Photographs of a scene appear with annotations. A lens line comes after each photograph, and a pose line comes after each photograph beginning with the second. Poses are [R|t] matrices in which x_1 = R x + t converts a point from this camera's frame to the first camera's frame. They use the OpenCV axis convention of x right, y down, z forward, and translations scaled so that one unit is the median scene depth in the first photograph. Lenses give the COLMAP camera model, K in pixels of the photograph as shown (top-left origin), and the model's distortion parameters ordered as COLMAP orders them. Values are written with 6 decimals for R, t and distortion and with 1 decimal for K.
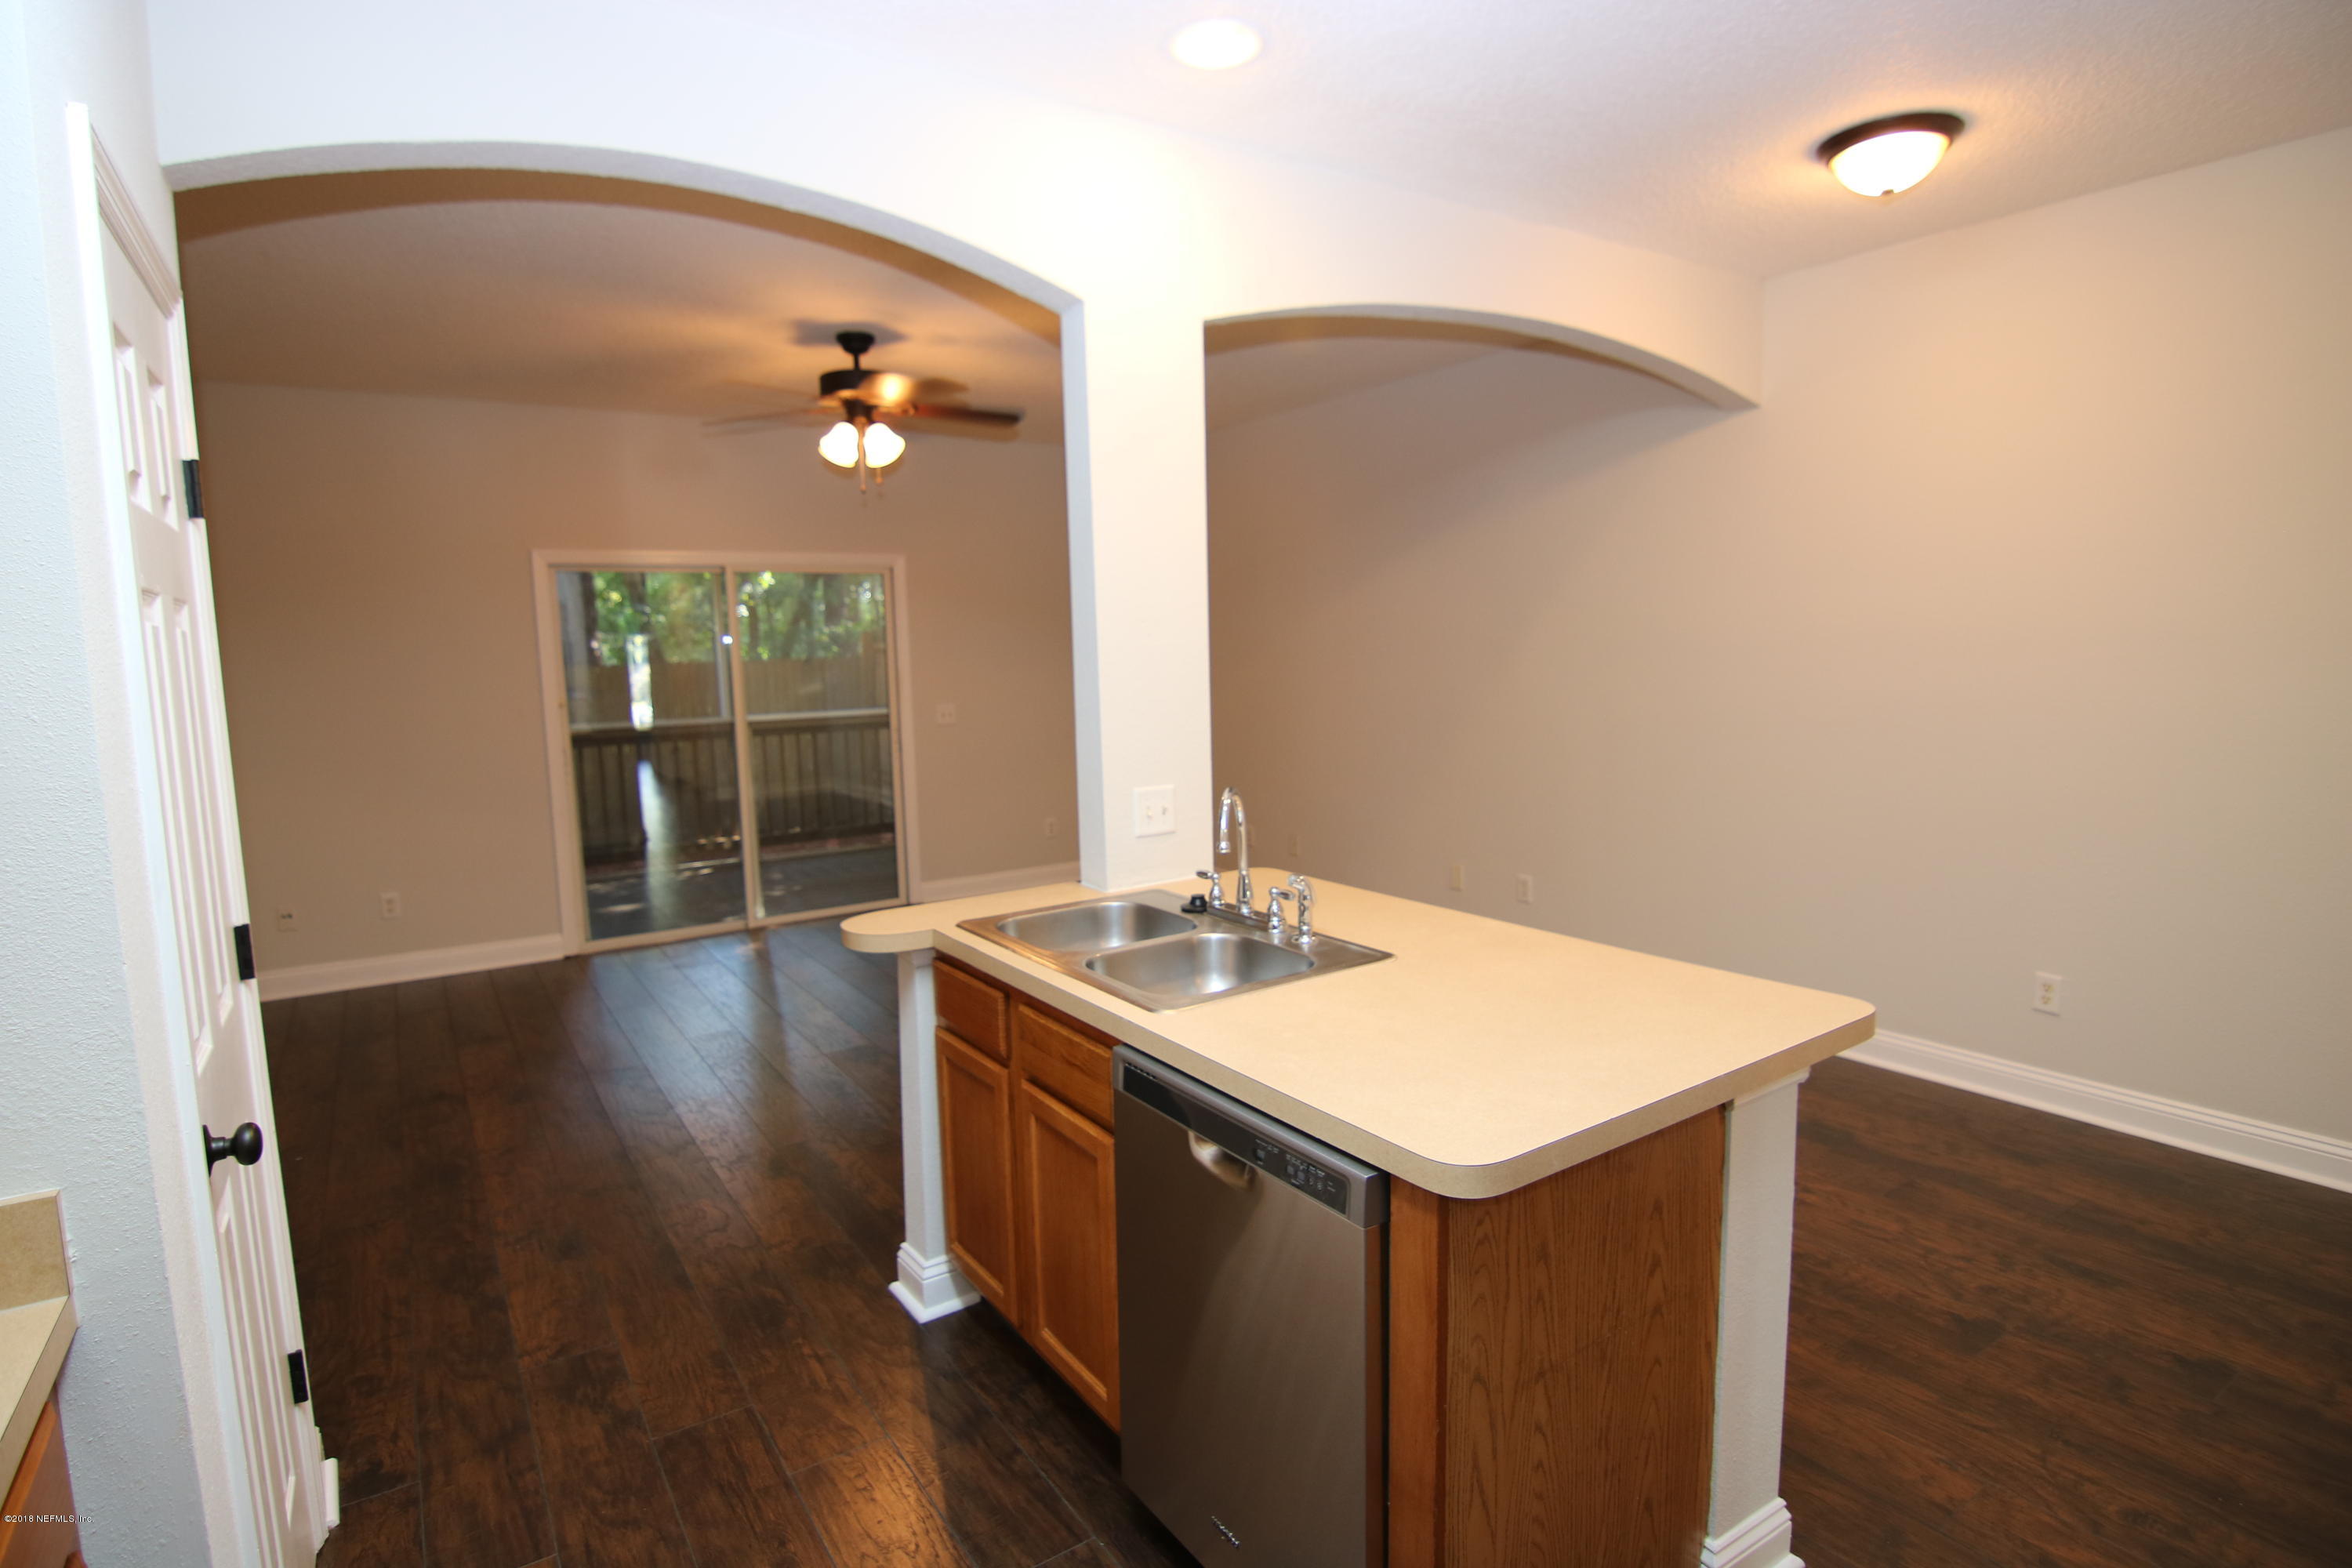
lens RADIAL K [[1186.9, 0, 1183.4], [0, 1186.9, 778.6], [0, 0, 1]] dist [-0.008790, -0.009466]
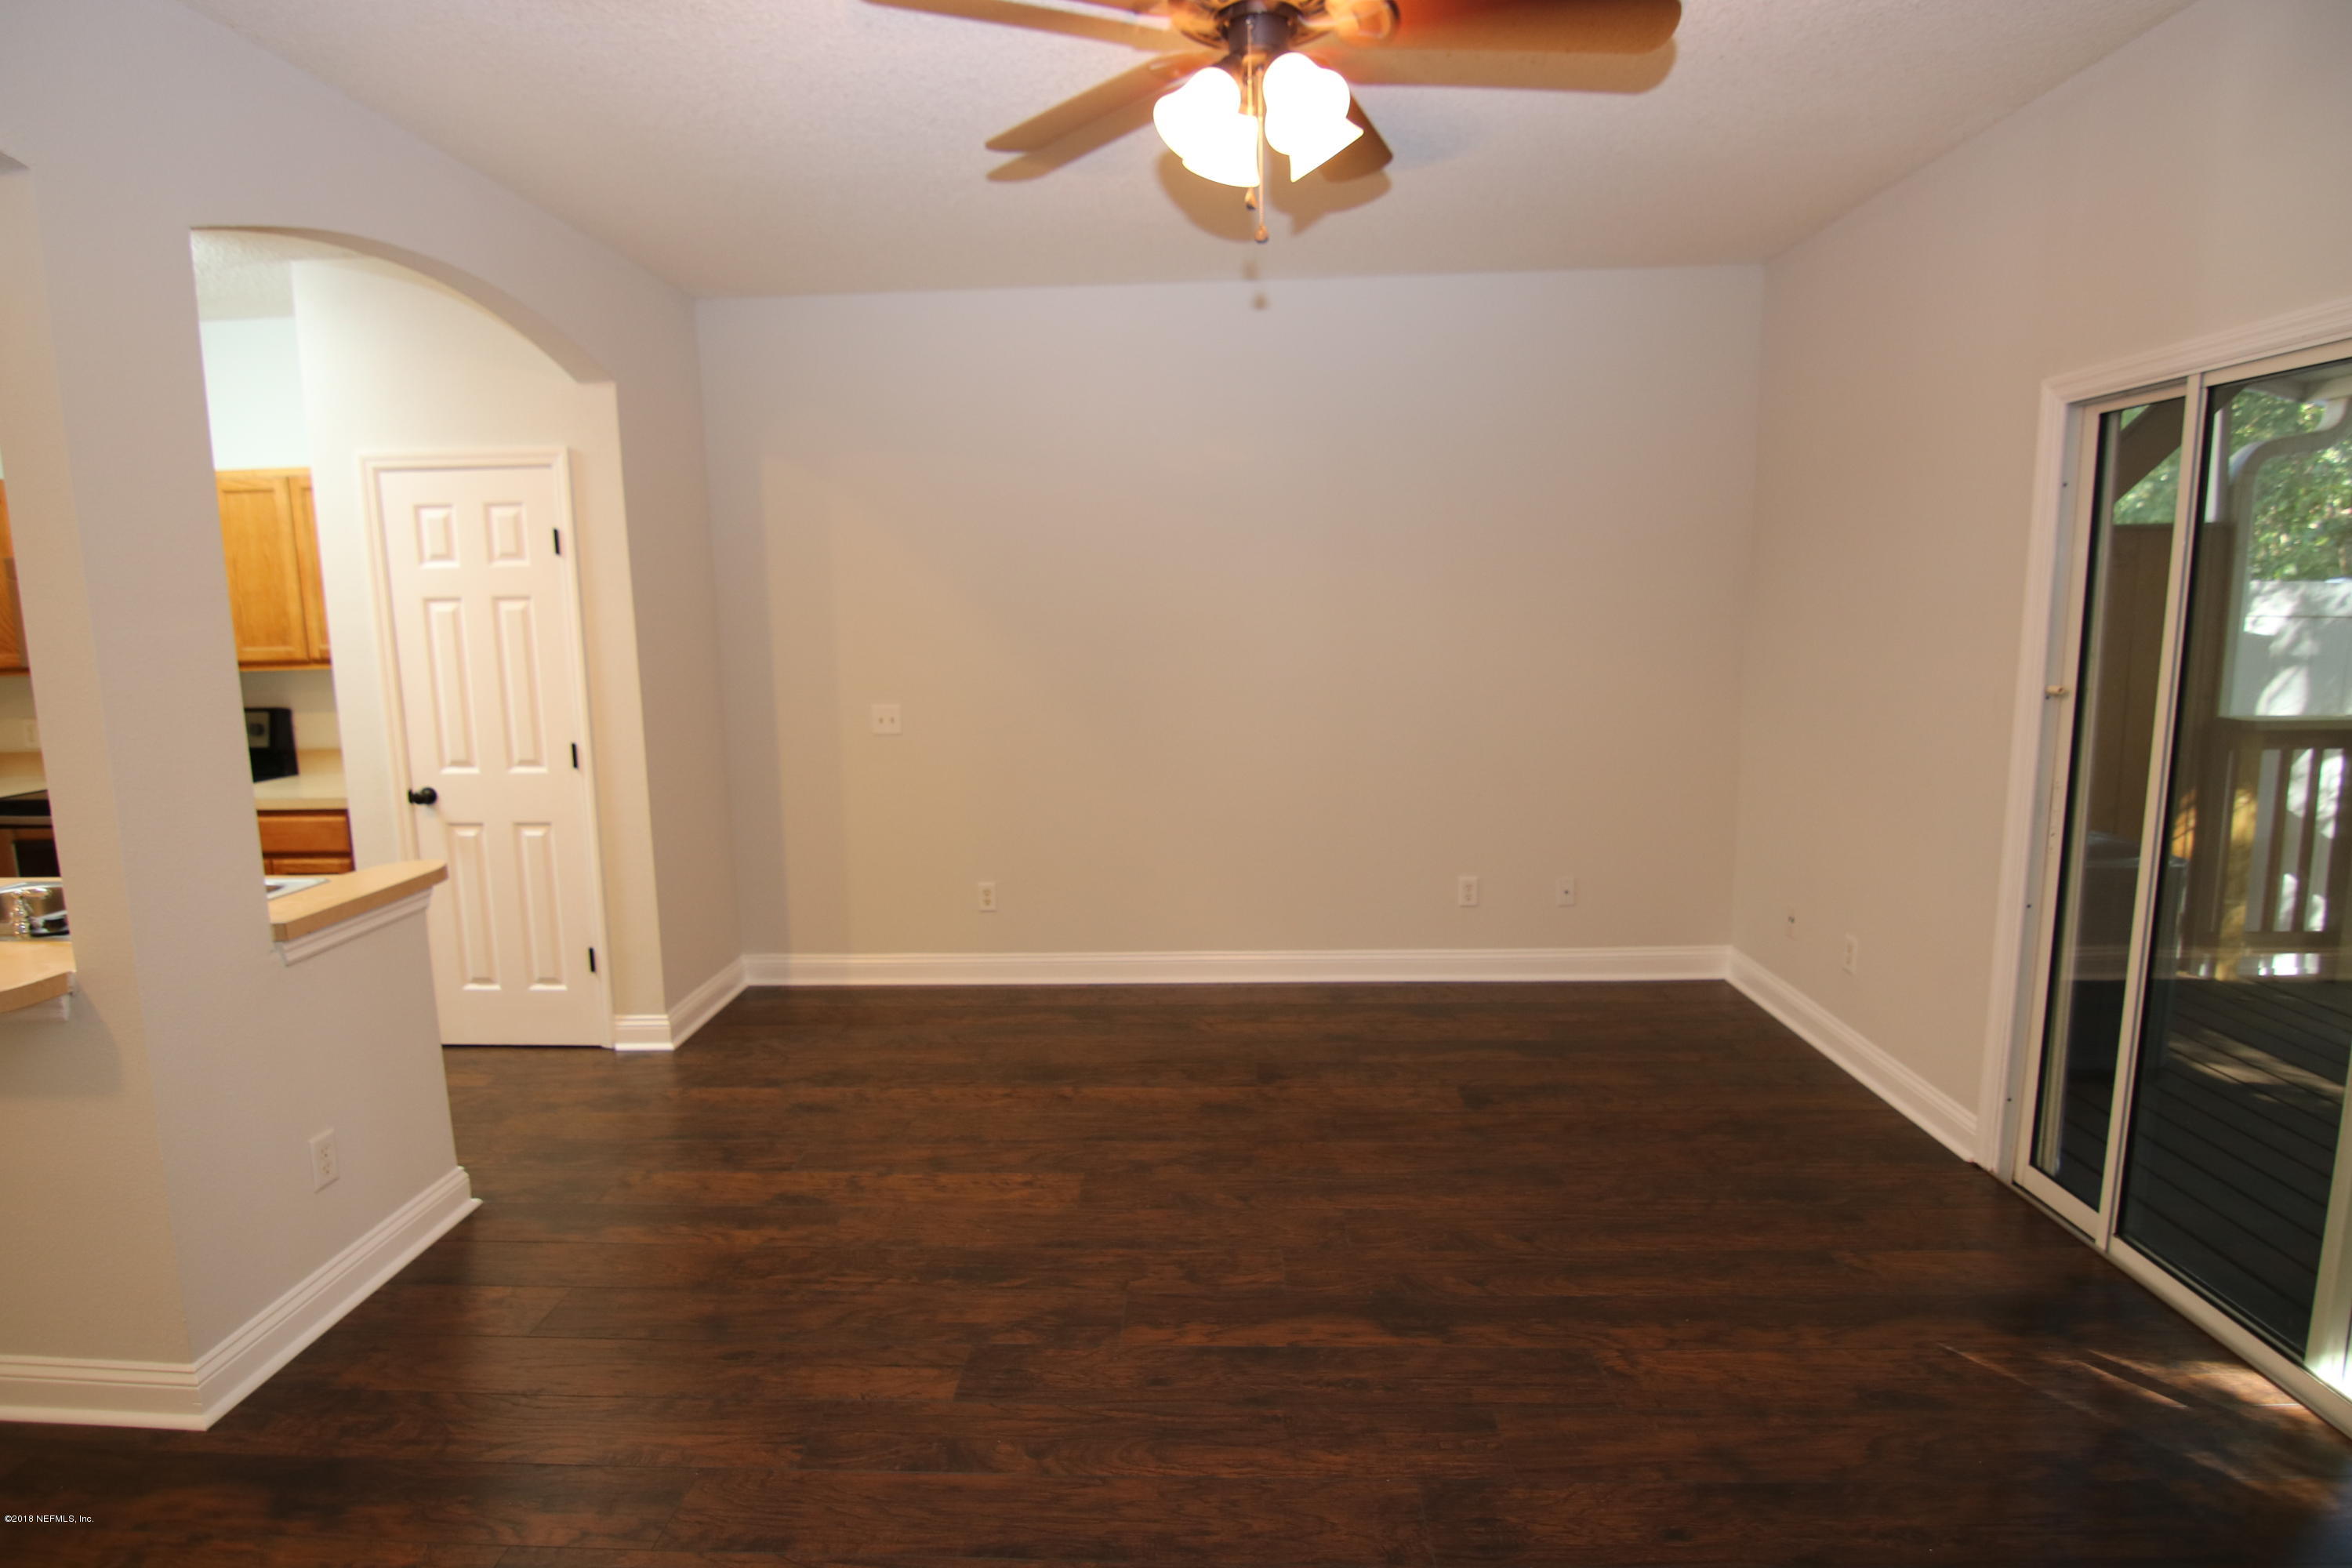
lens RADIAL K [[1186.9, 0, 1160.3], [0, 1186.9, 775.2], [0, 0, 1]] dist [-0.008790, -0.009466]
pose [[-0.596200, 0.146702, -0.789319, 0.075986], [-0.060735, 0.972104, 0.226550, -0.101831], [0.800535, 0.183008, -0.570658, 0.860720]]
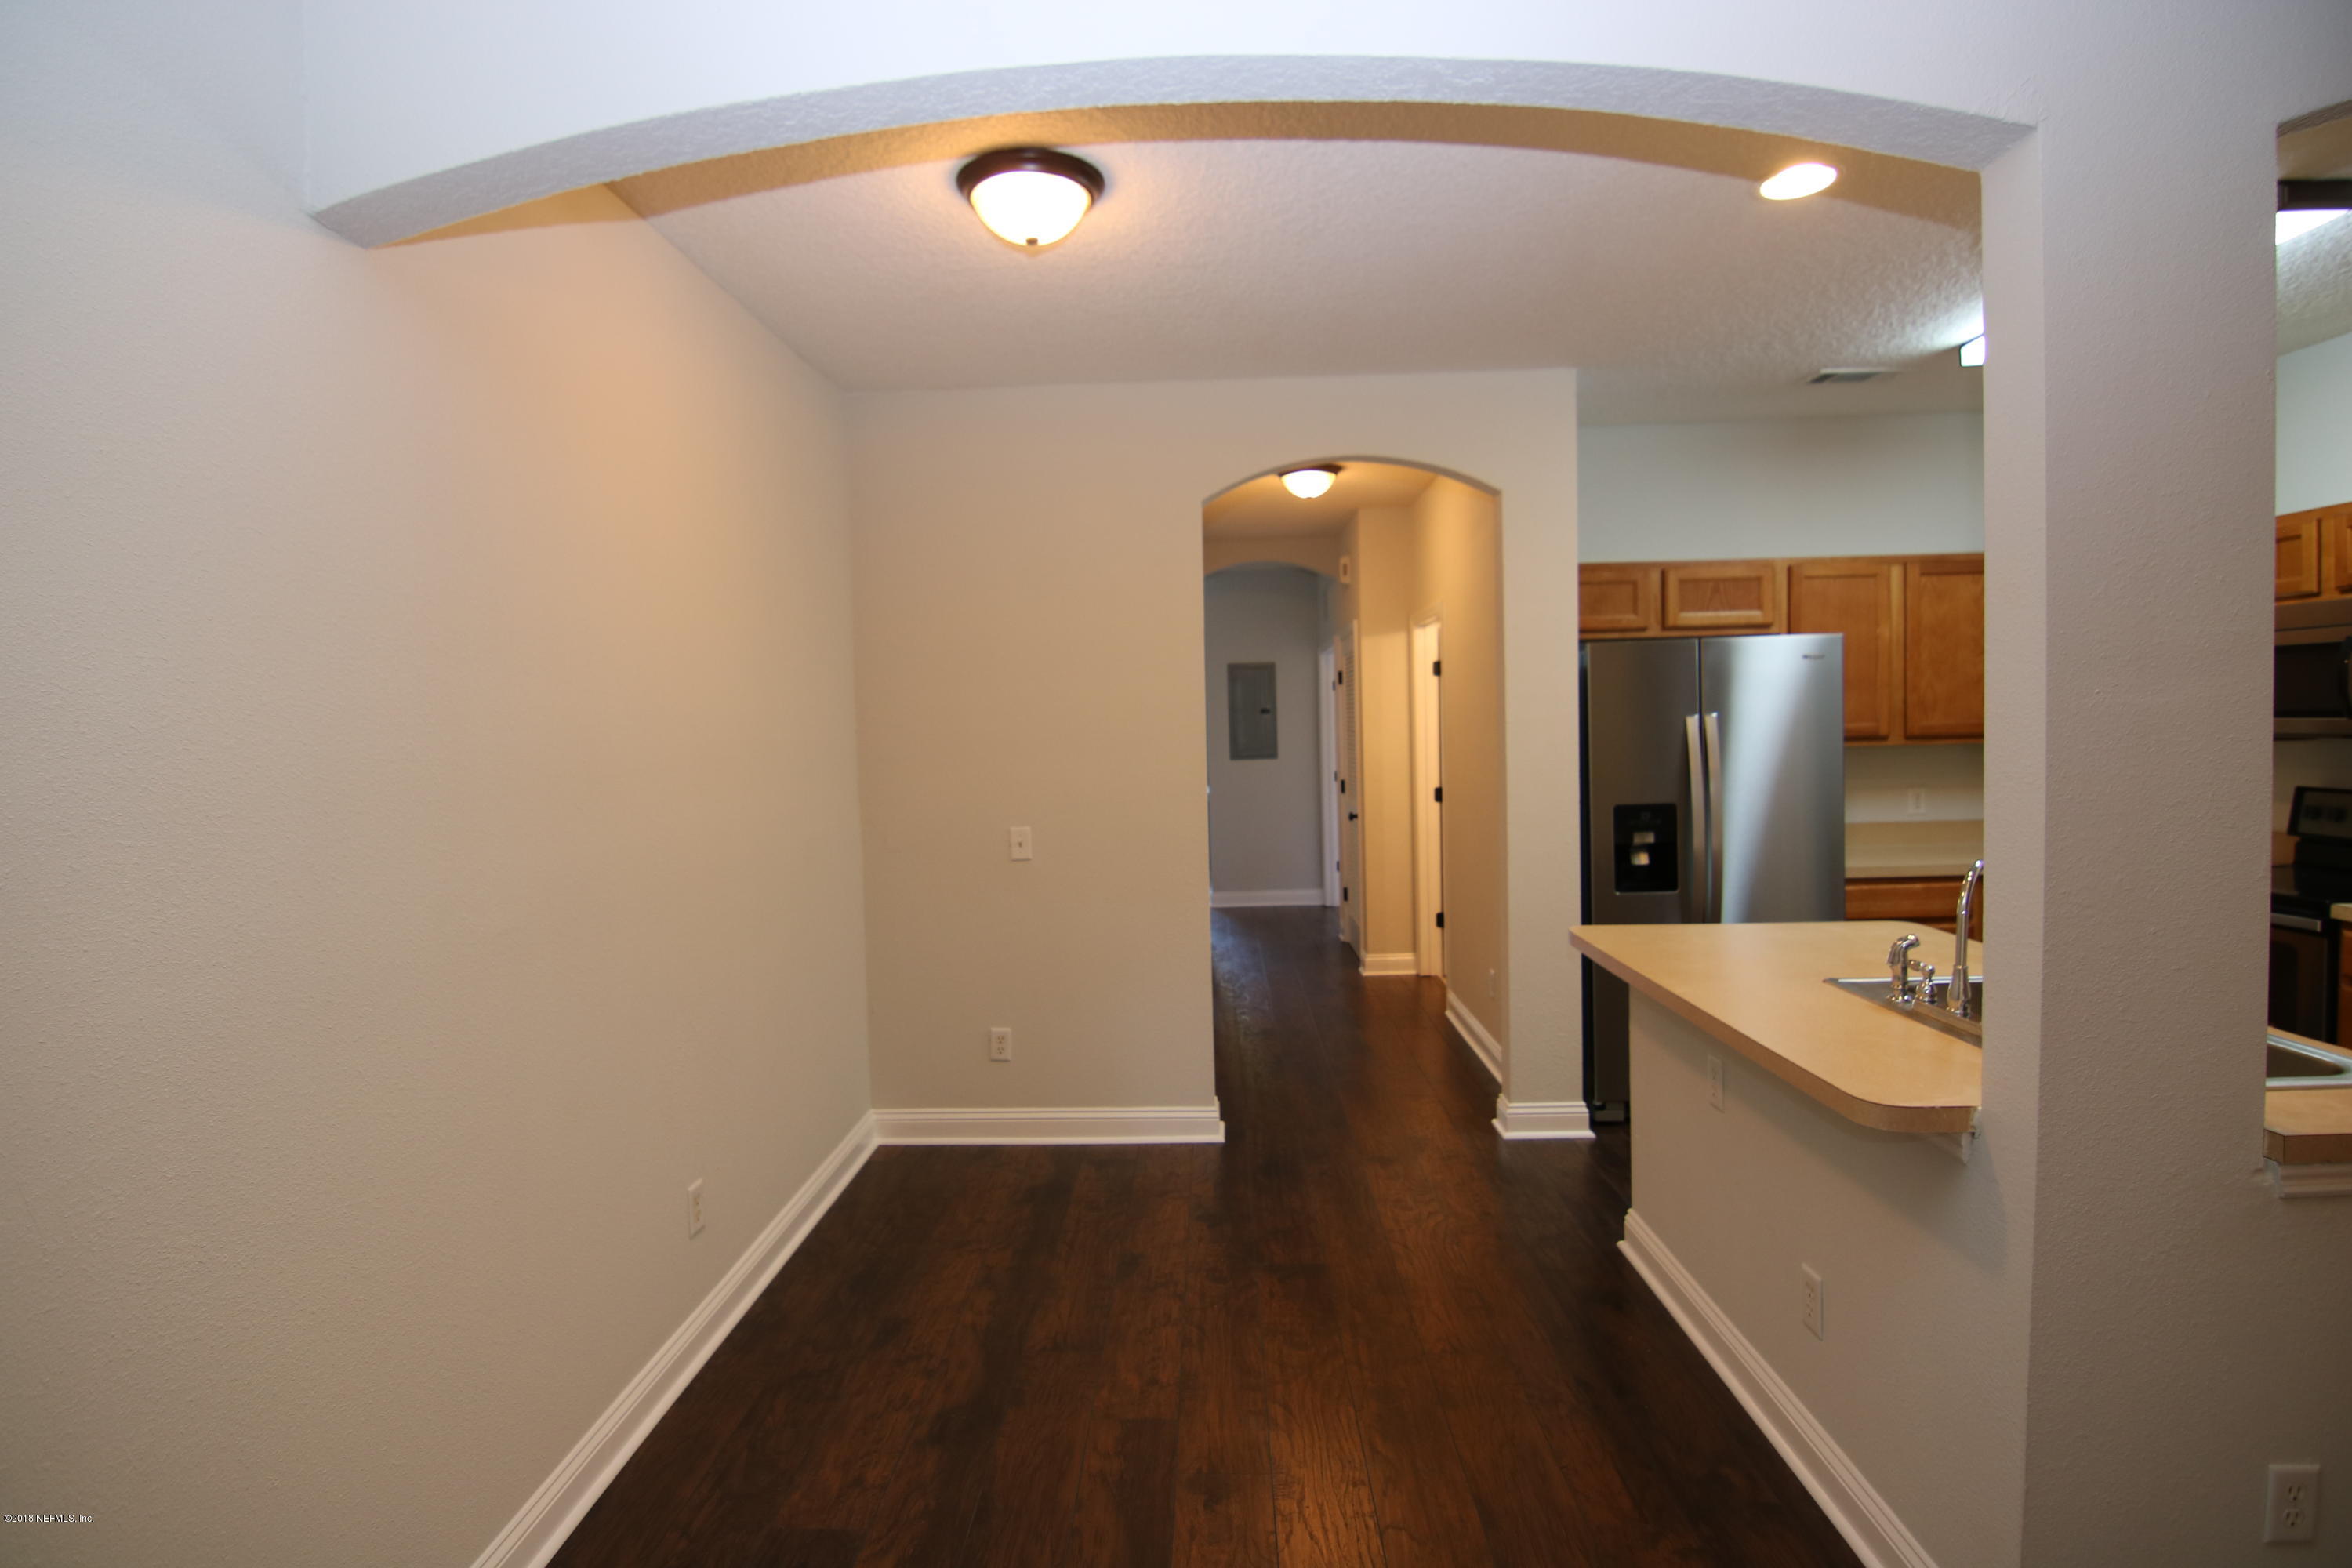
lens RADIAL K [[1186.9, 0, 1163.4], [0, 1186.9, 775.0], [0, 0, 1]] dist [-0.008790, -0.009466]
pose [[-0.800250, 0.016081, 0.599451, -0.003287], [0.113300, 0.985690, 0.124810, -0.086973], [-0.588866, 0.167797, -0.790620, 0.756119]]
